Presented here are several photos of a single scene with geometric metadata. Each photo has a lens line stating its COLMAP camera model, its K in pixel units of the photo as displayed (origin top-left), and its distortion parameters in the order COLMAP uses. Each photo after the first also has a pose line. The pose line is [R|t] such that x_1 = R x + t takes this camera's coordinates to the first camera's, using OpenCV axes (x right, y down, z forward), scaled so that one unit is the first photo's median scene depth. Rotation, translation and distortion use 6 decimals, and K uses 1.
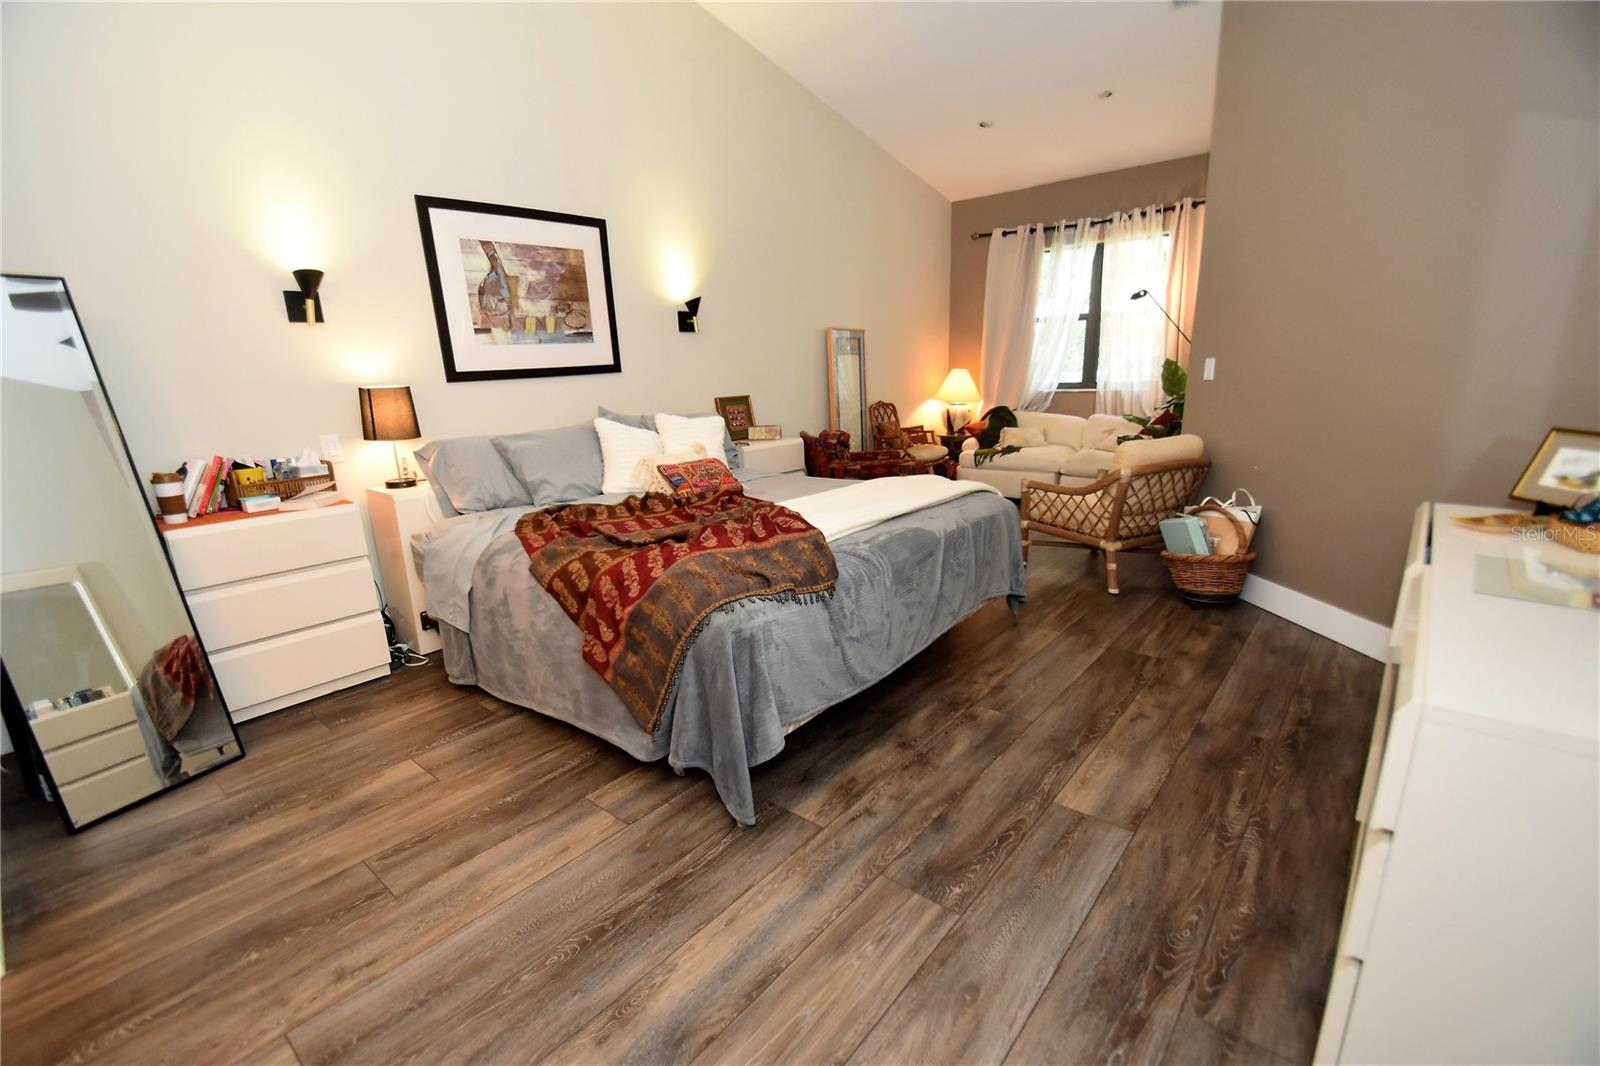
lens RADIAL K [[693.5, 0, 788.3], [0, 693.5, 545.6], [0, 0, 1]] dist [0.001364, -0.008518]
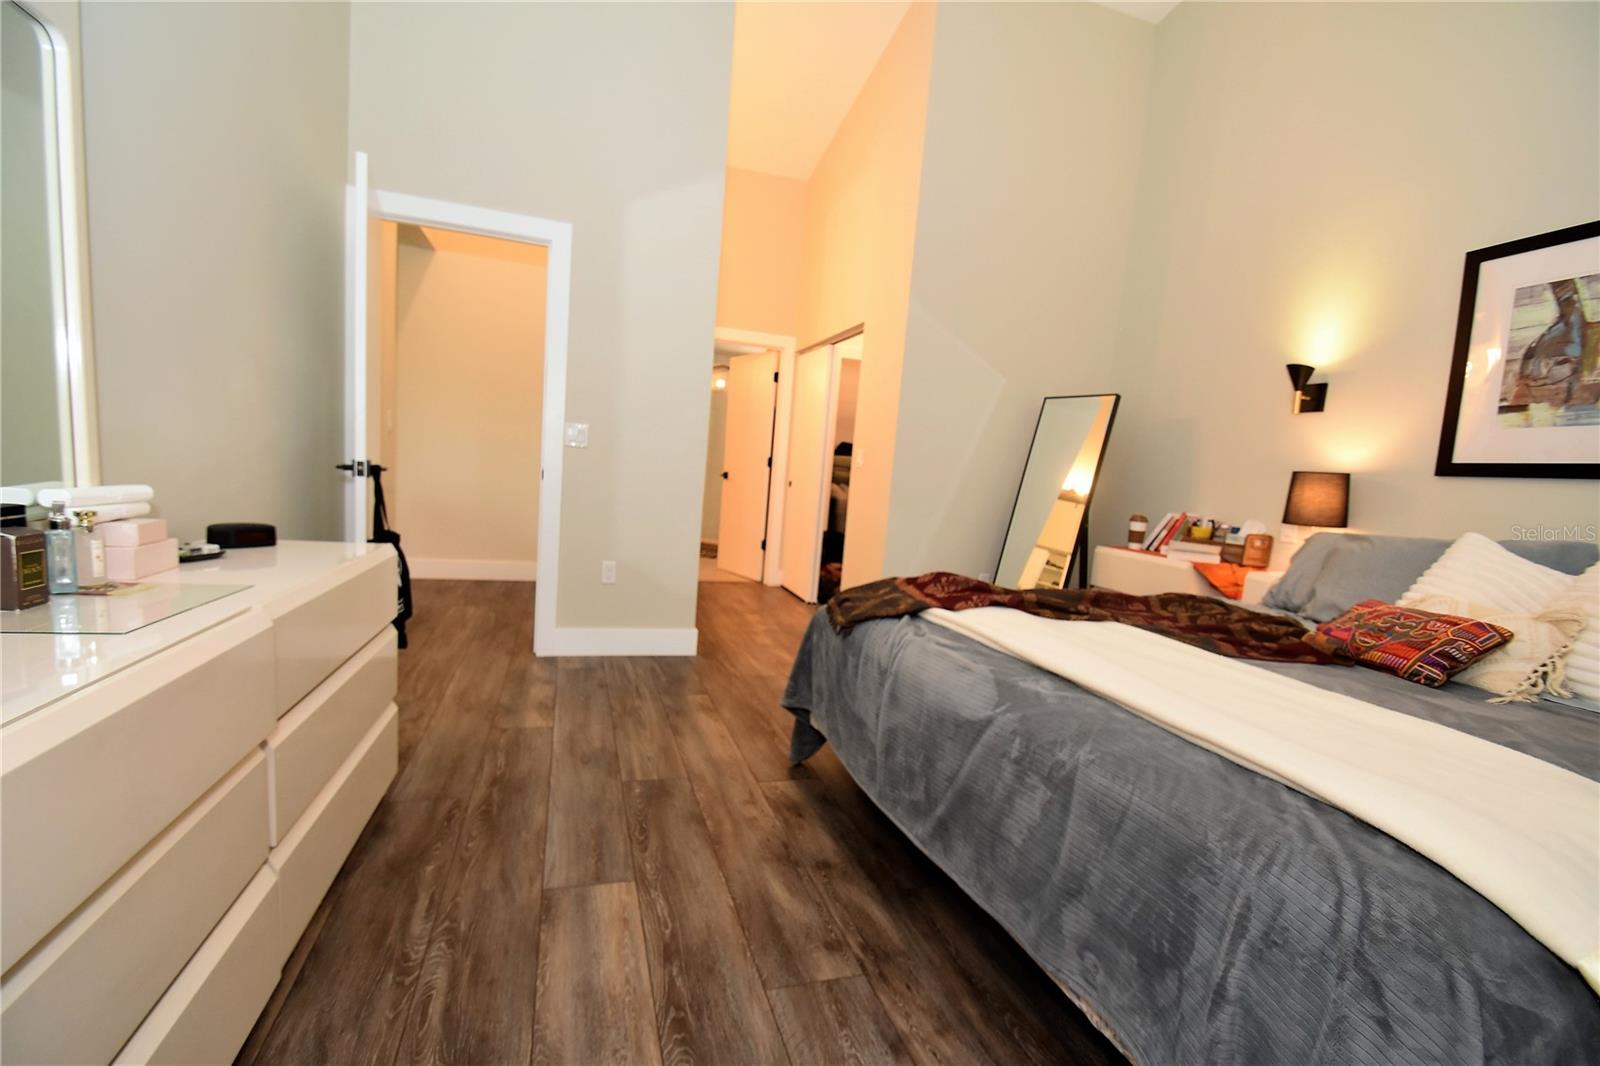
lens RADIAL K [[693.5, 0, 799.7], [0, 693.5, 537.3], [0, 0, 1]] dist [0.001364, -0.008518]
pose [[-0.518155, 0.082449, -0.851304, 0.236125], [-0.265569, 0.930636, 0.251774, -0.074973], [0.813012, 0.356537, -0.460317, 0.339884]]
